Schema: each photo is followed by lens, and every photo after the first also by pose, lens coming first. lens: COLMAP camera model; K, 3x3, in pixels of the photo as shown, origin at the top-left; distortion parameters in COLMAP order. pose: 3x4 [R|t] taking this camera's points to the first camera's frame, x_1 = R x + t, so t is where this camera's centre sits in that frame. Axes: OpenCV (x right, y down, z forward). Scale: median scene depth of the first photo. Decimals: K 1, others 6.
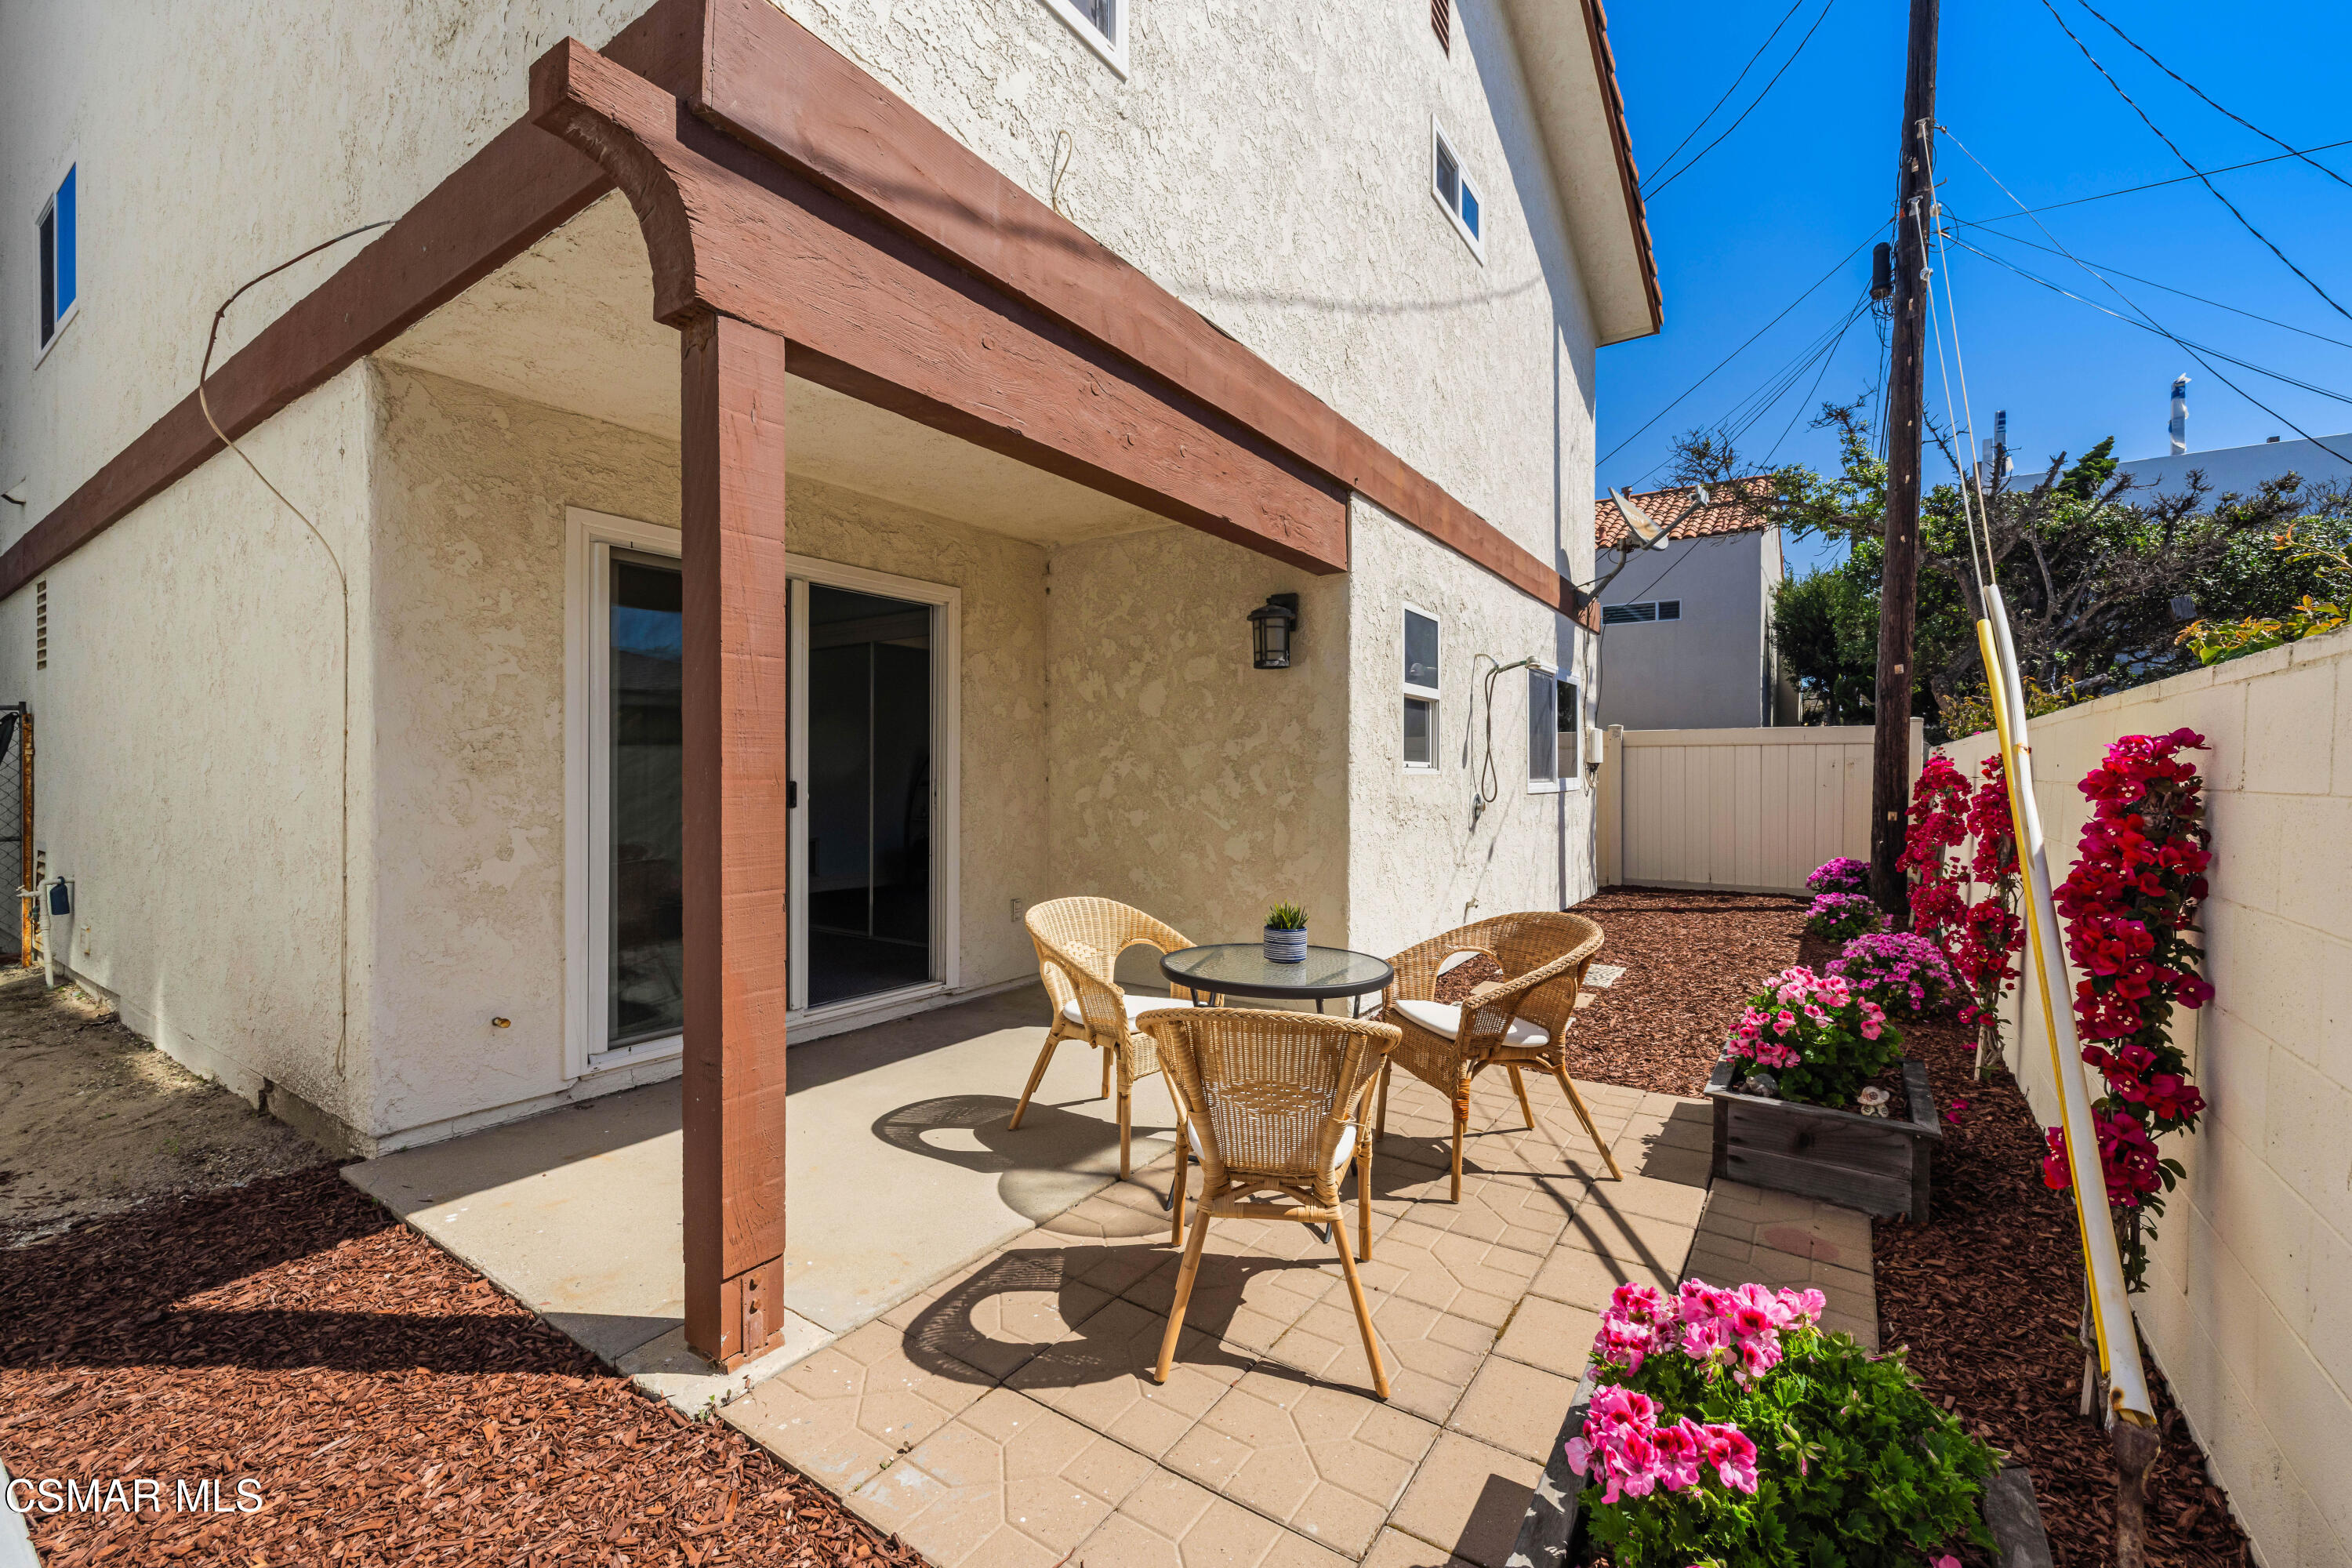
lens RADIAL K [[991.4, 0, 1172.8], [0, 991.4, 781.6], [0, 0, 1]] dist [0.004385, -0.000214]
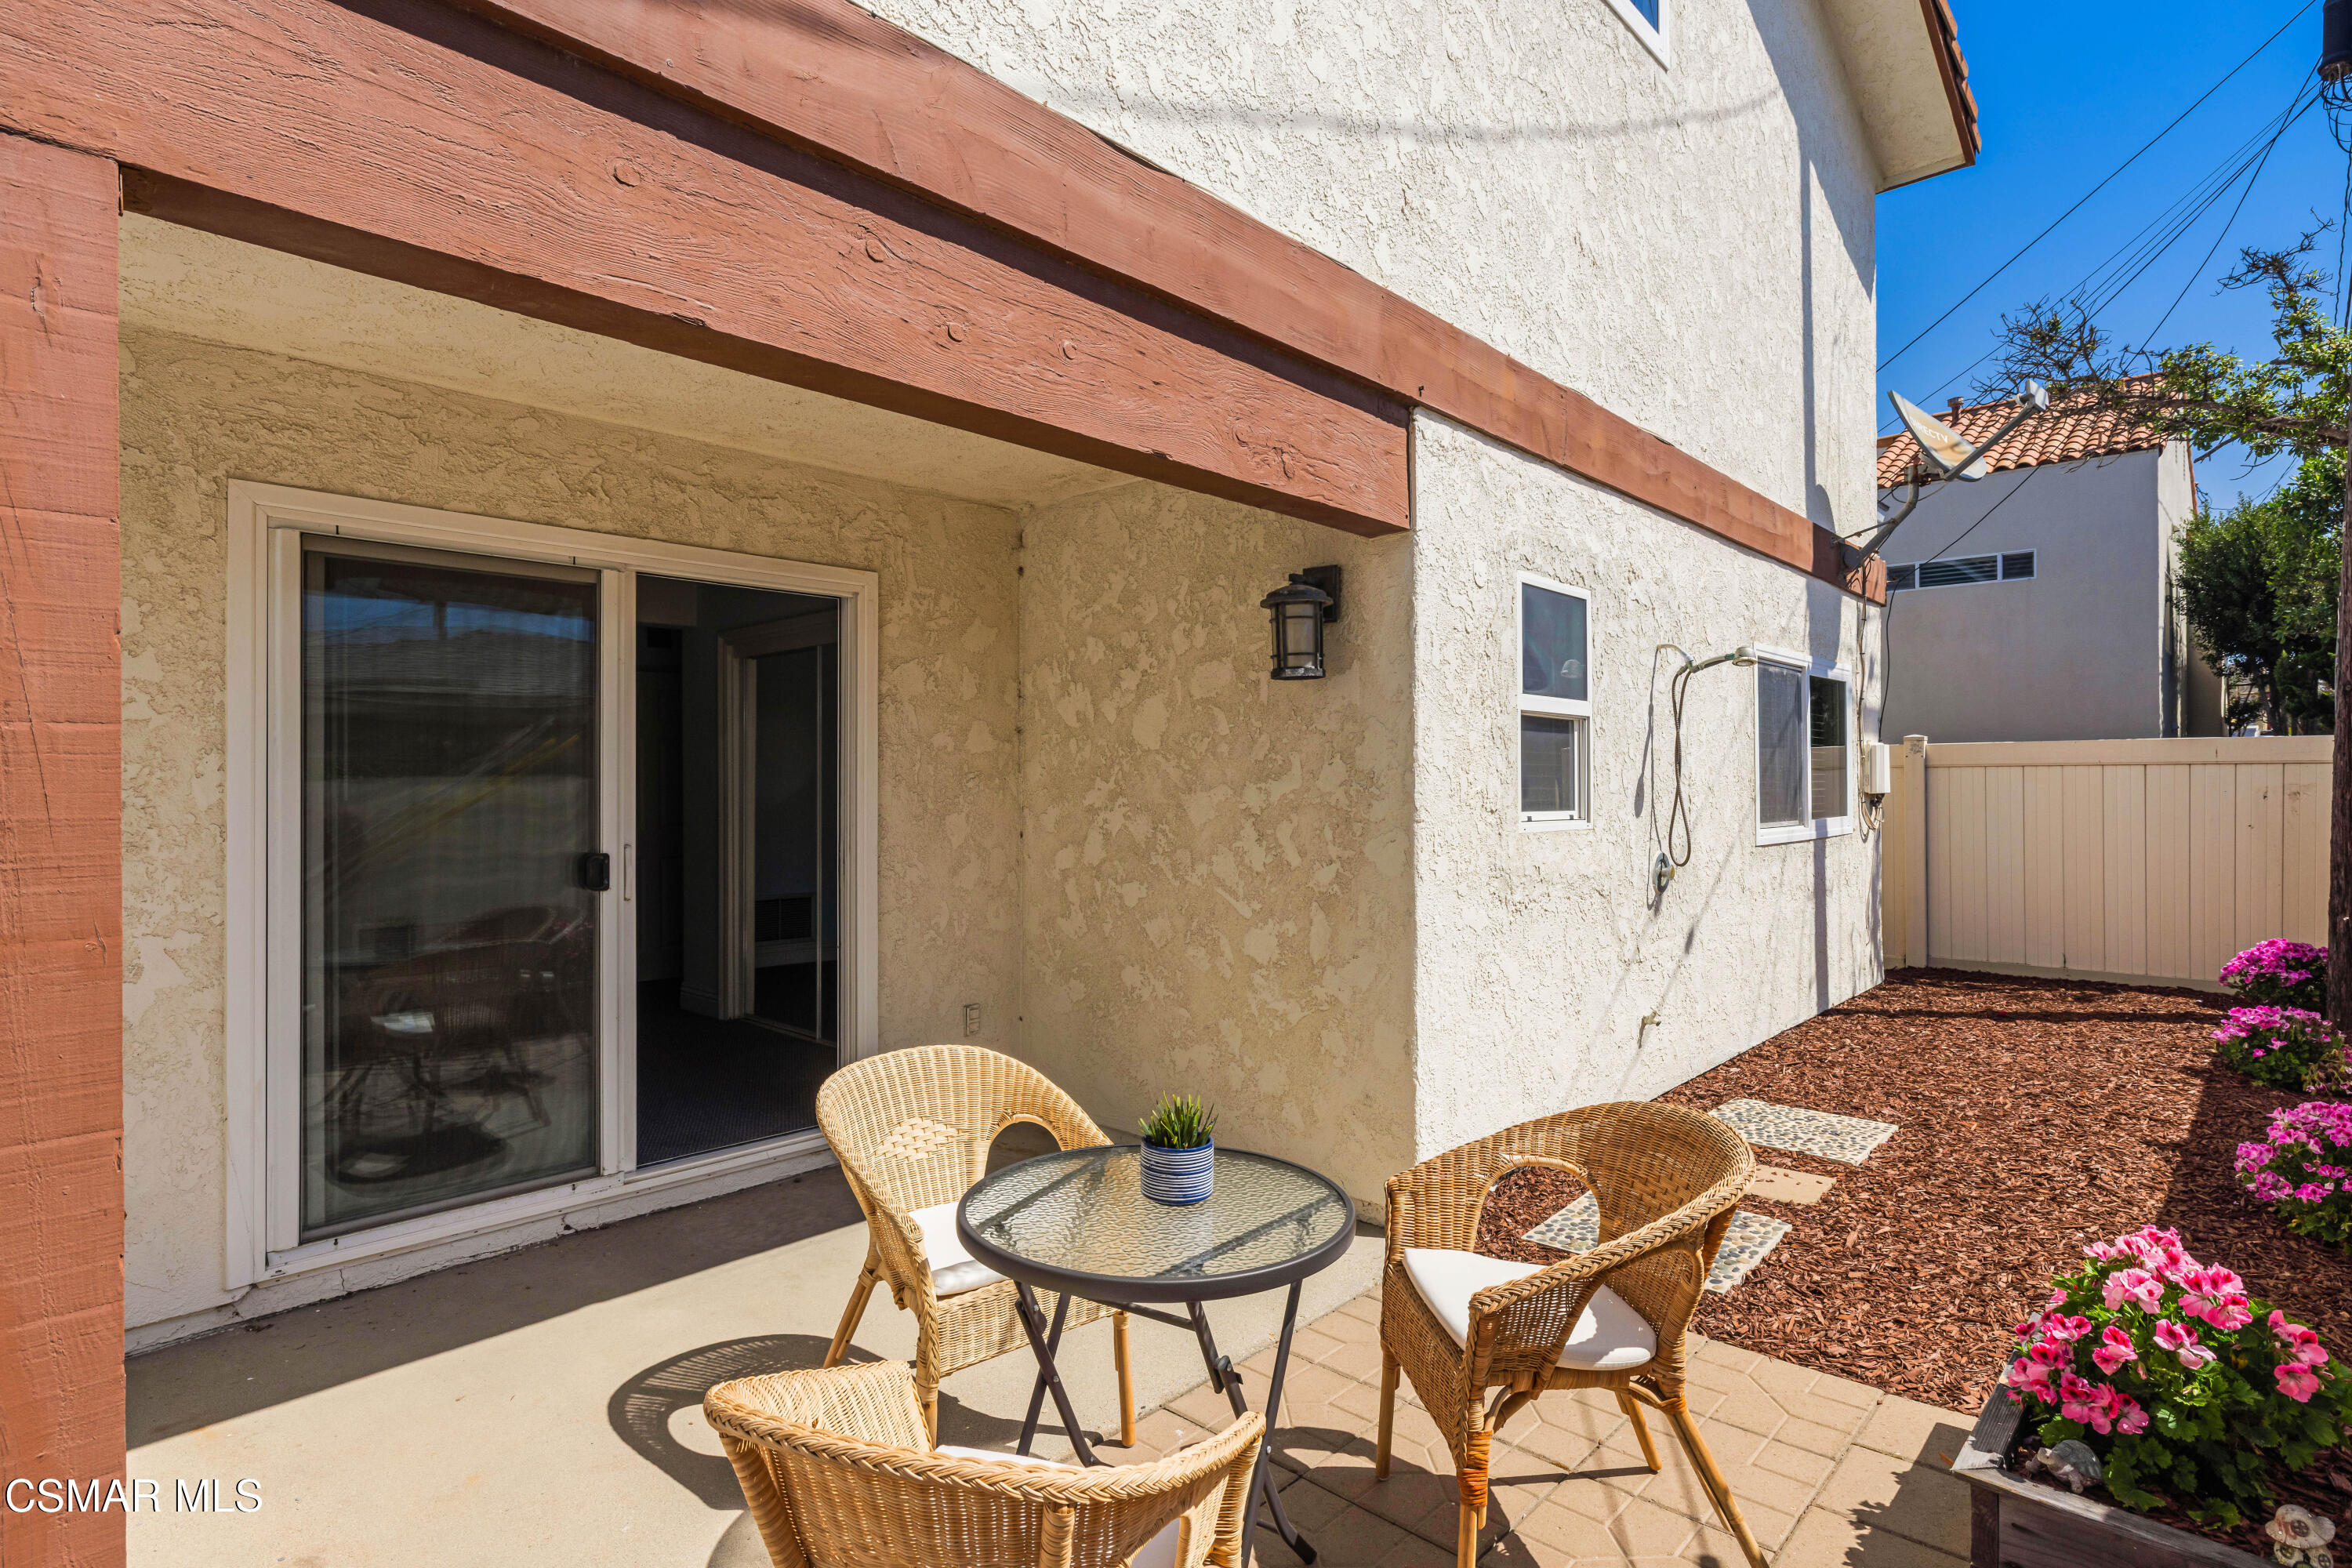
lens RADIAL K [[1206.8, 0, 1195.3], [0, 1206.8, 784.4], [0, 0, 1]] dist [0.000158, 0.000818]
pose [[0.989049, -0.004868, -0.147509, 0.145079], [0.003824, 0.999966, -0.007362, -0.036876], [0.147539, 0.006717, 0.989033, 0.183861]]
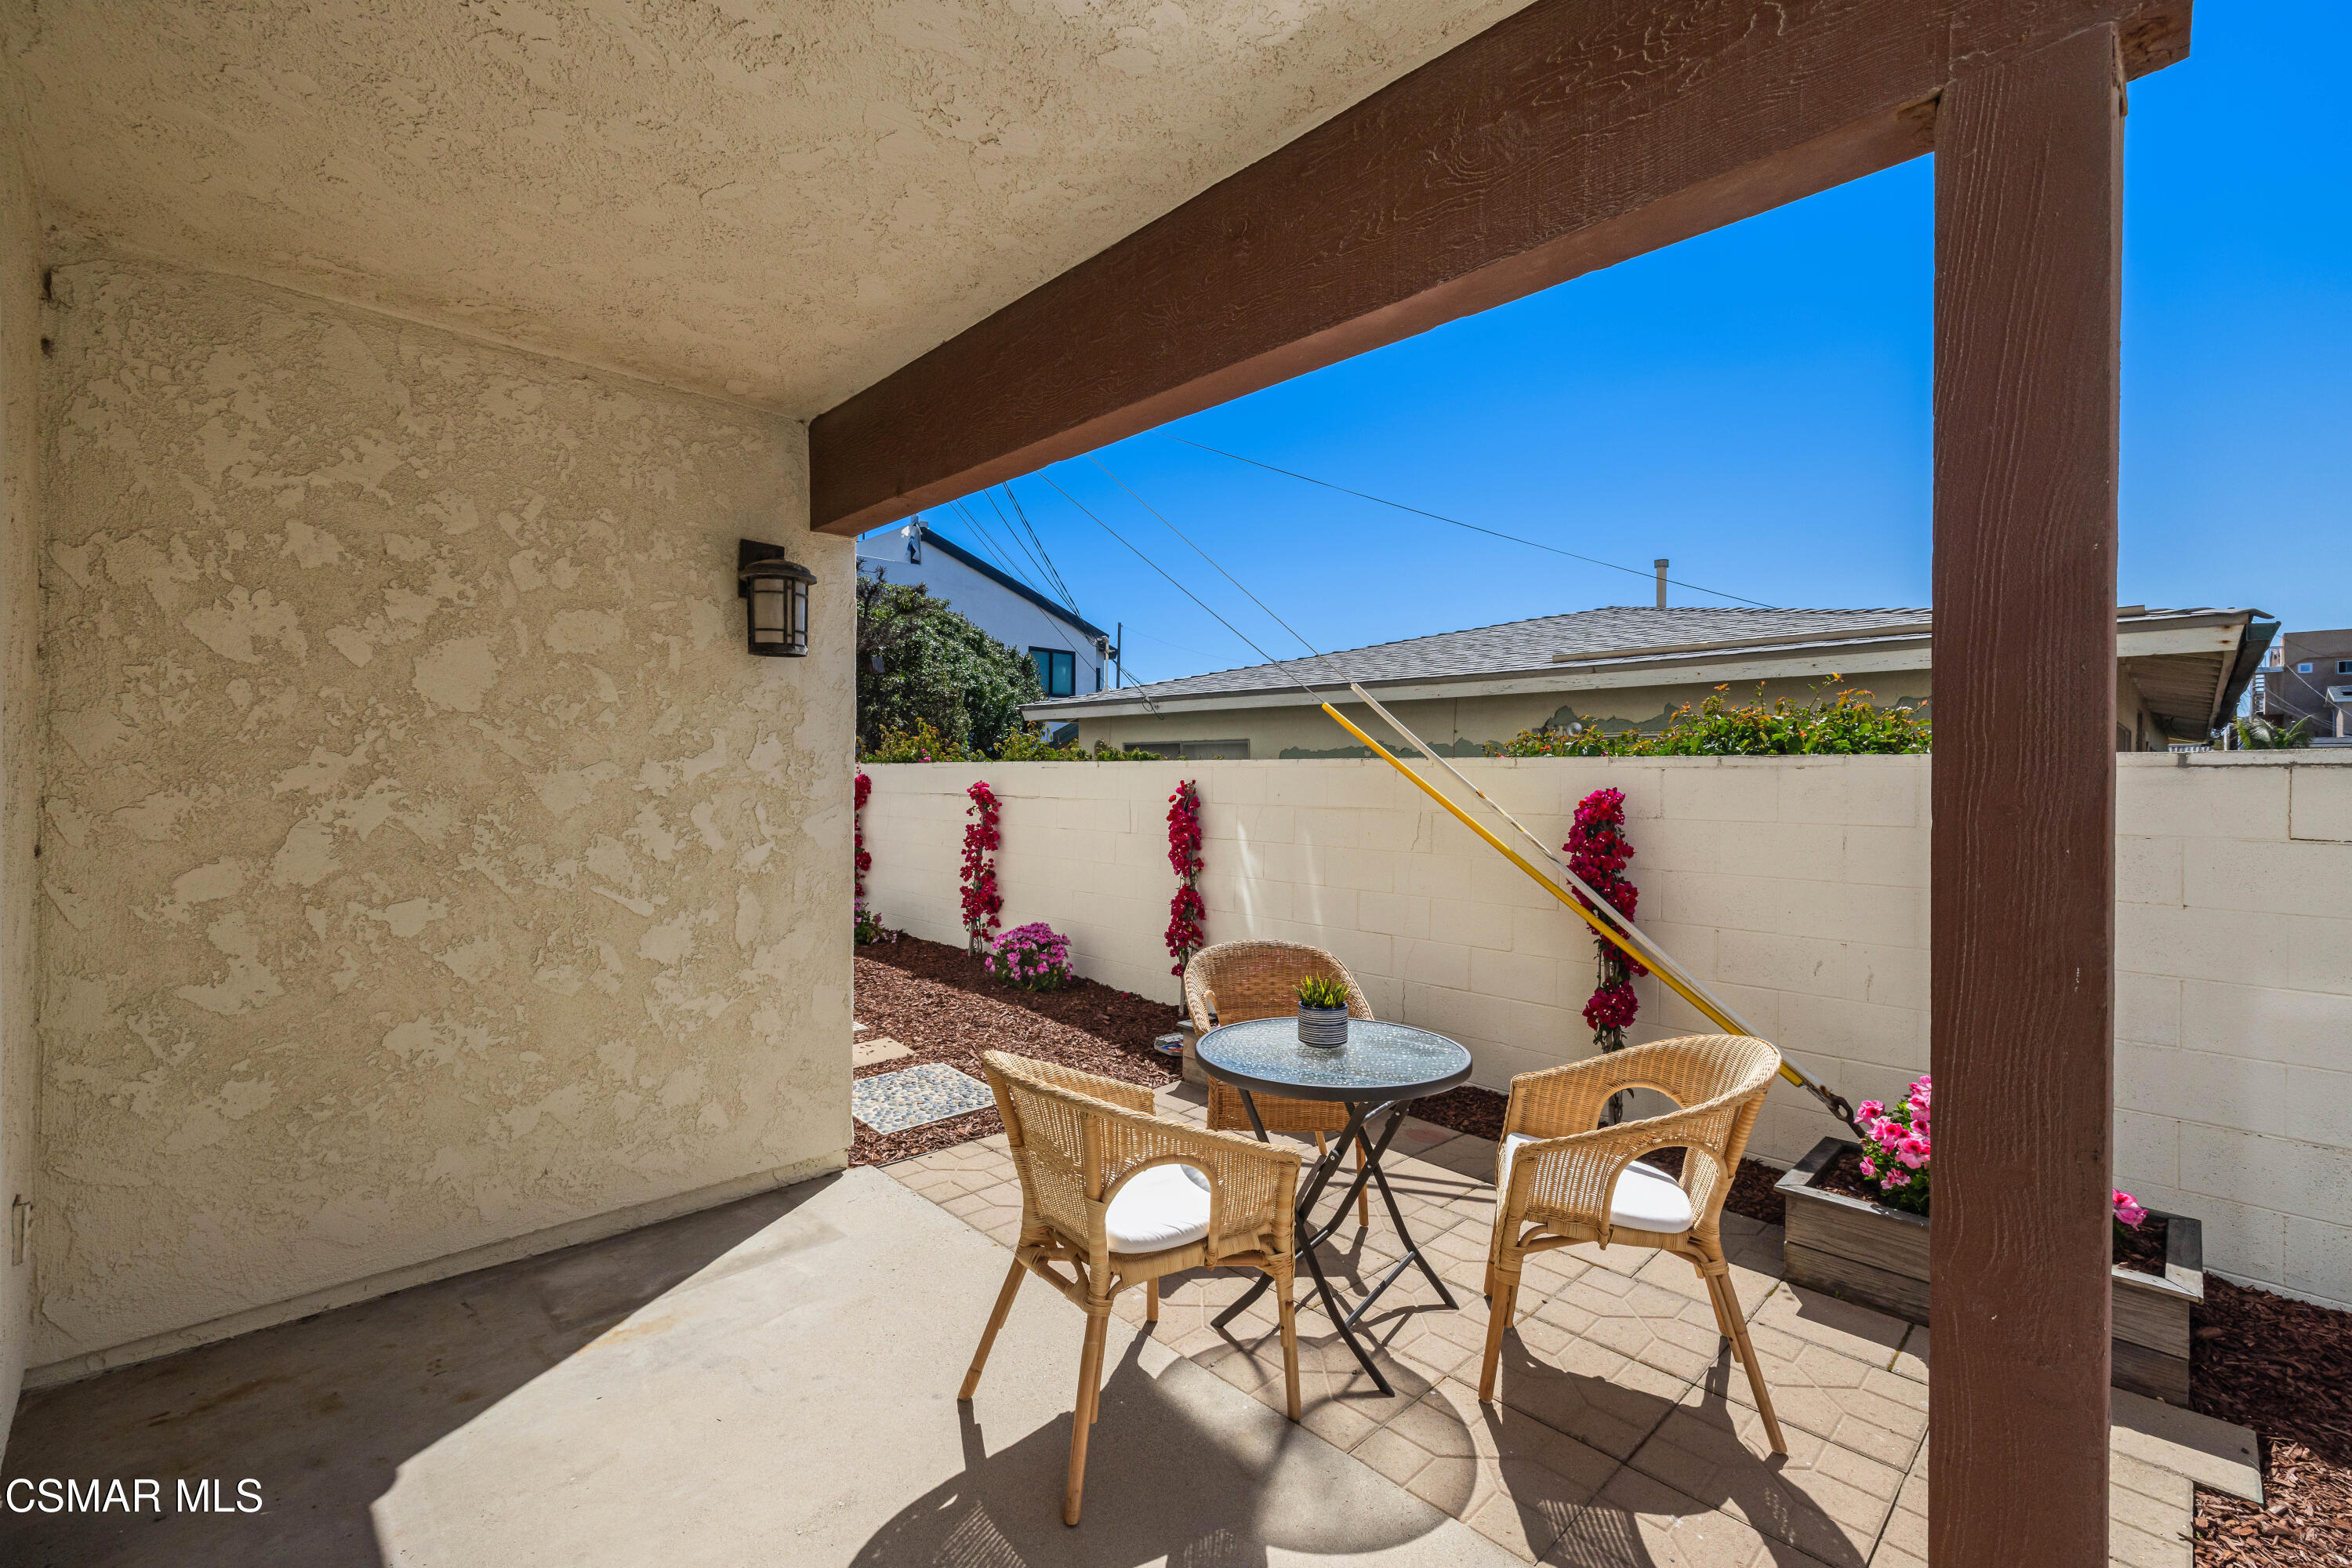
lens RADIAL K [[991.4, 0, 1184.1], [0, 991.4, 779.9], [0, 0, 1]] dist [0.004385, -0.000214]
pose [[0.202709, -0.005492, 0.979224, -0.468118], [0.005077, 0.999977, 0.004557, -0.033183], [-0.979226, 0.004048, 0.202732, 0.583086]]
